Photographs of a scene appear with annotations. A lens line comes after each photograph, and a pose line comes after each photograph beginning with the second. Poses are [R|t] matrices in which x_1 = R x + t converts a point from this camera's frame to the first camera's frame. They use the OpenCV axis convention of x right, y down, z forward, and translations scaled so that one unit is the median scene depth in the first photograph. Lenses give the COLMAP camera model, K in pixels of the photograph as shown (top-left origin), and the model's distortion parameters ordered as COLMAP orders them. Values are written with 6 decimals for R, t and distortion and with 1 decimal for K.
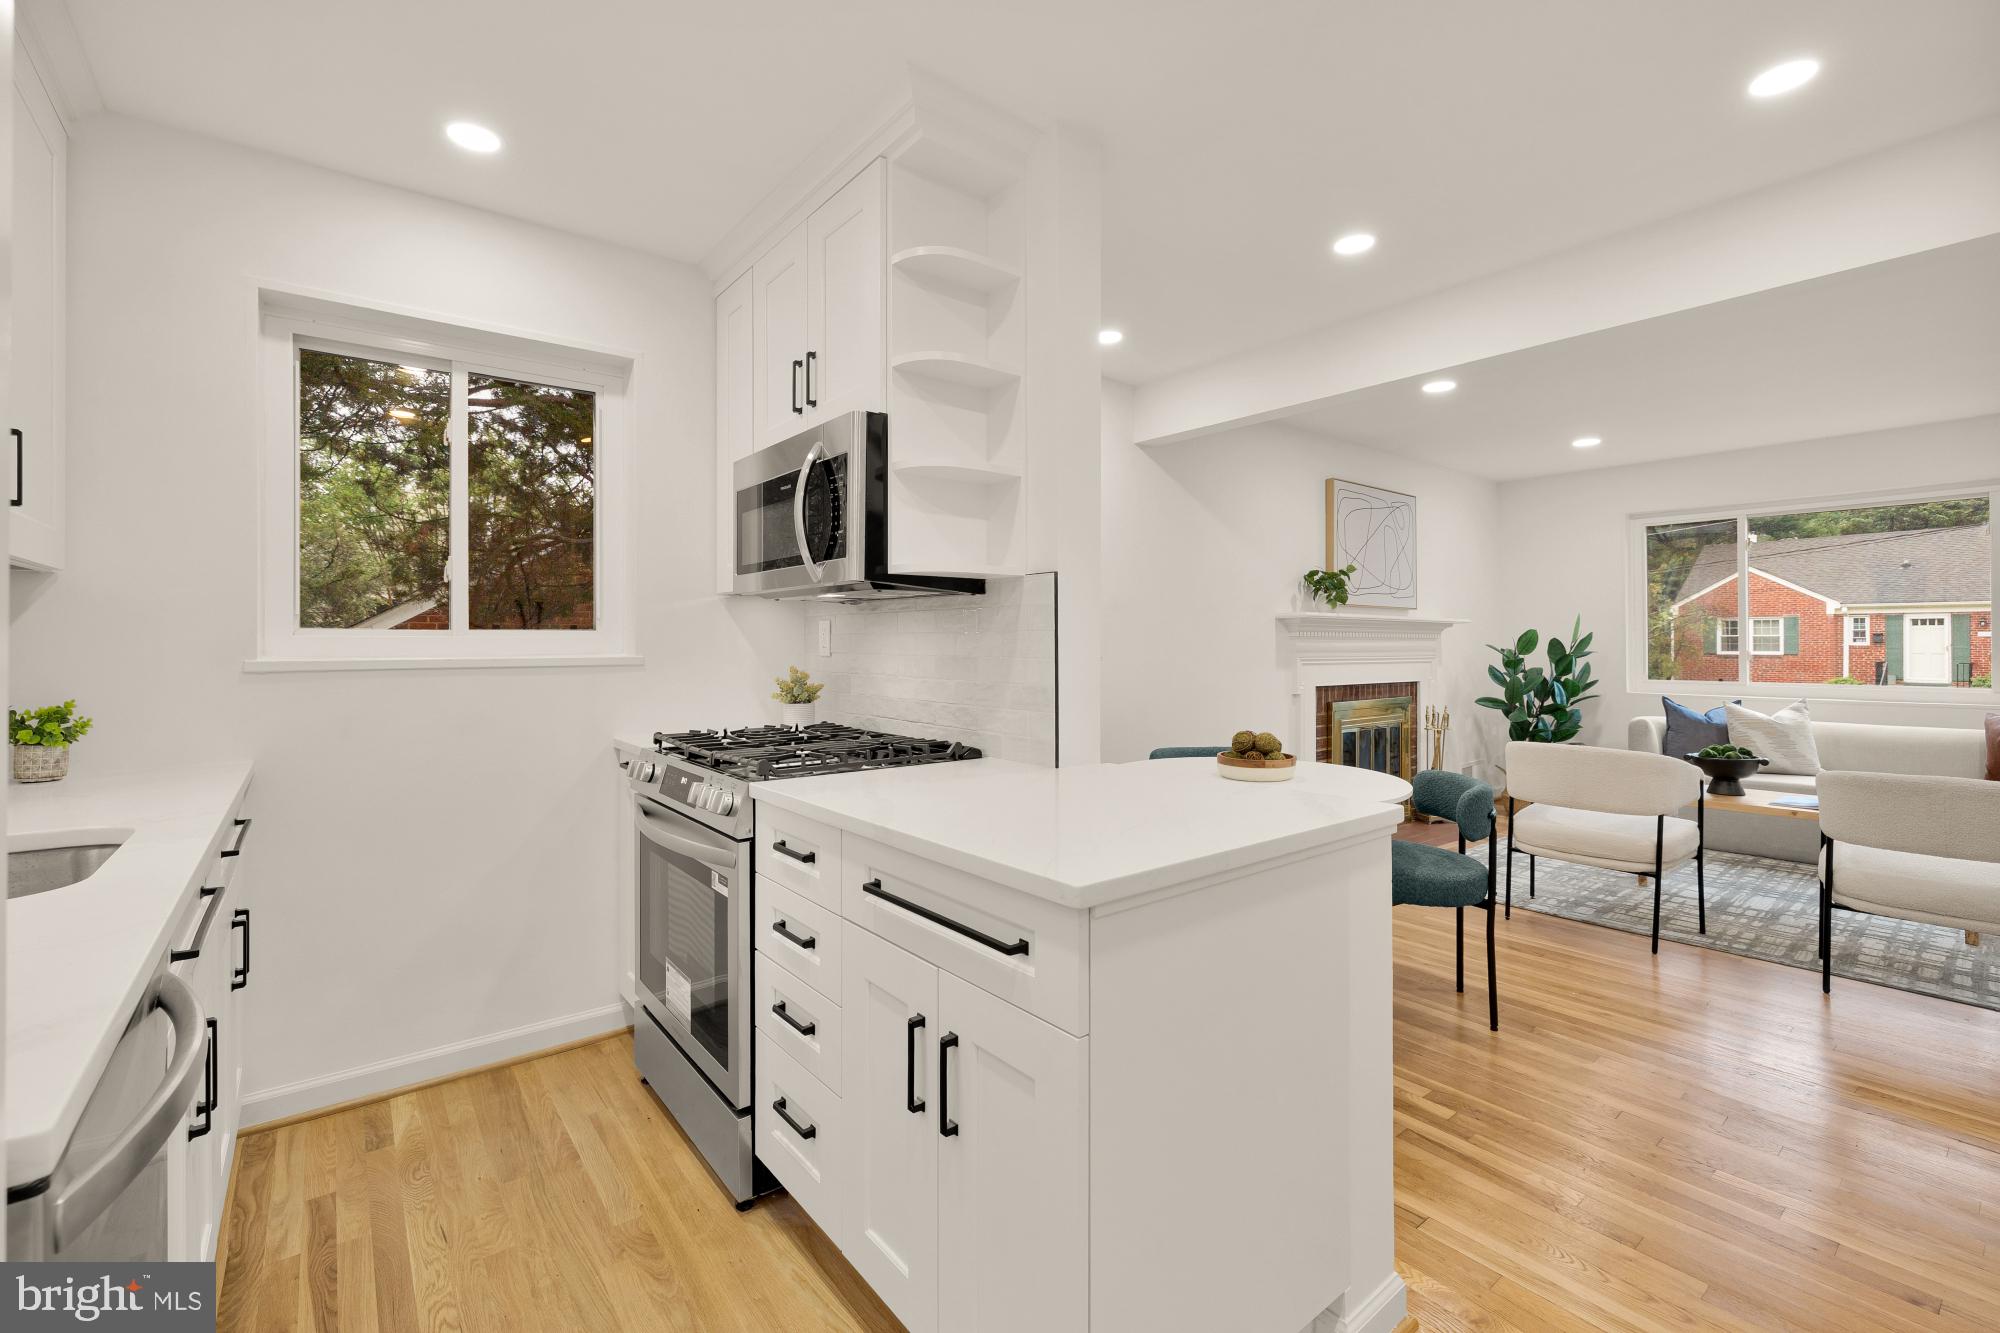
lens RADIAL K [[849.5, 0, 1000.6], [0, 849.5, 636.4], [0, 0, 1]] dist [0.000621, 0.000213]
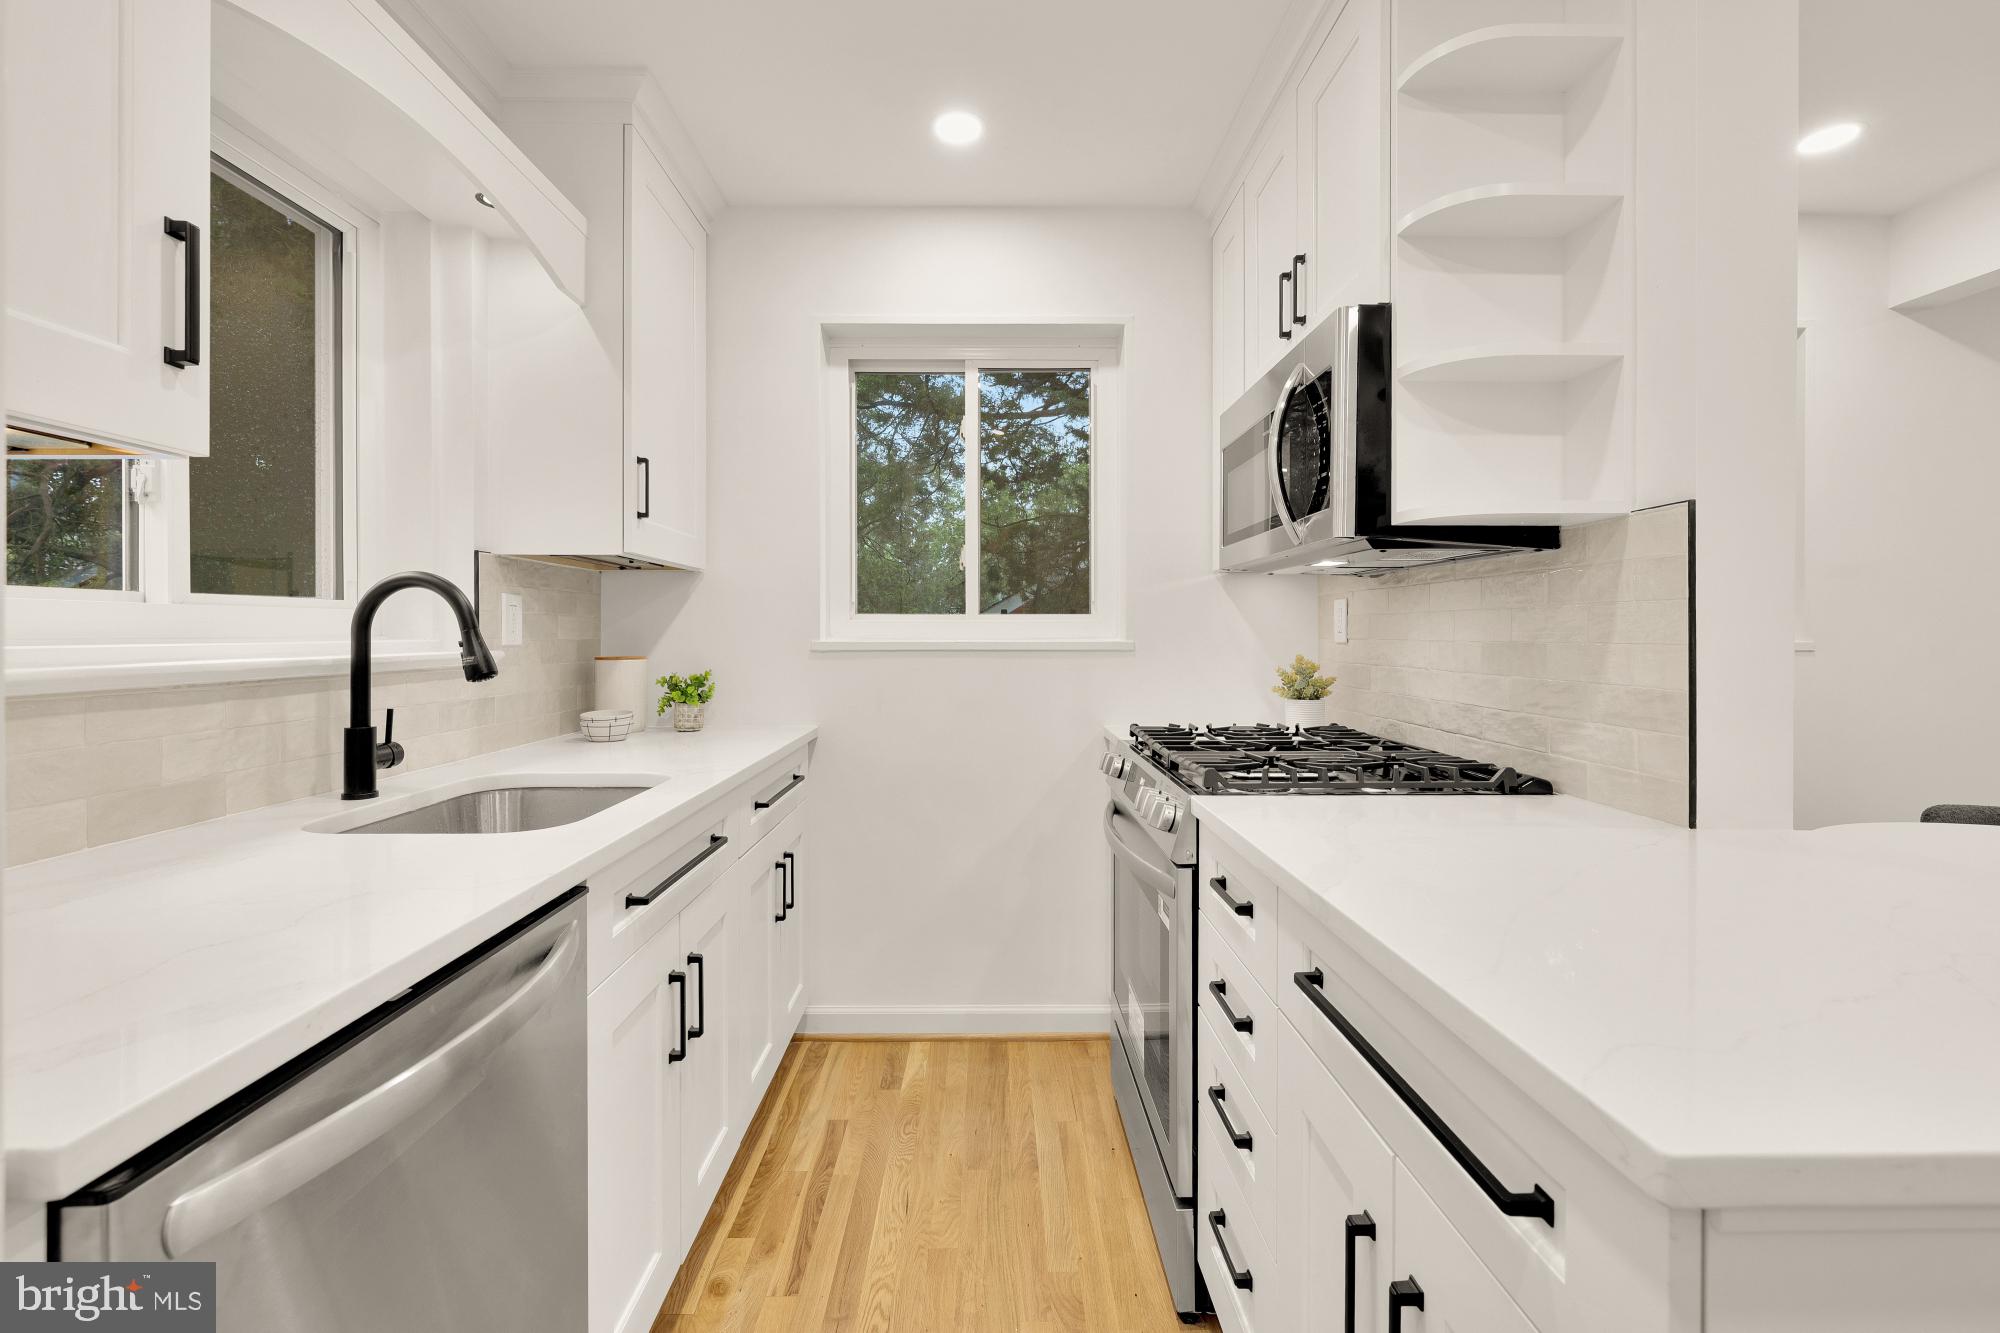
lens RADIAL K [[849.5, 0, 1000.6], [0, 849.5, 636.4], [0, 0, 1]] dist [0.000621, 0.000213]
pose [[0.793499, 0.003093, -0.608564, 0.041221], [0.002906, 0.999956, 0.008872, 0.012347], [0.608564, -0.008809, 0.793456, 0.217339]]
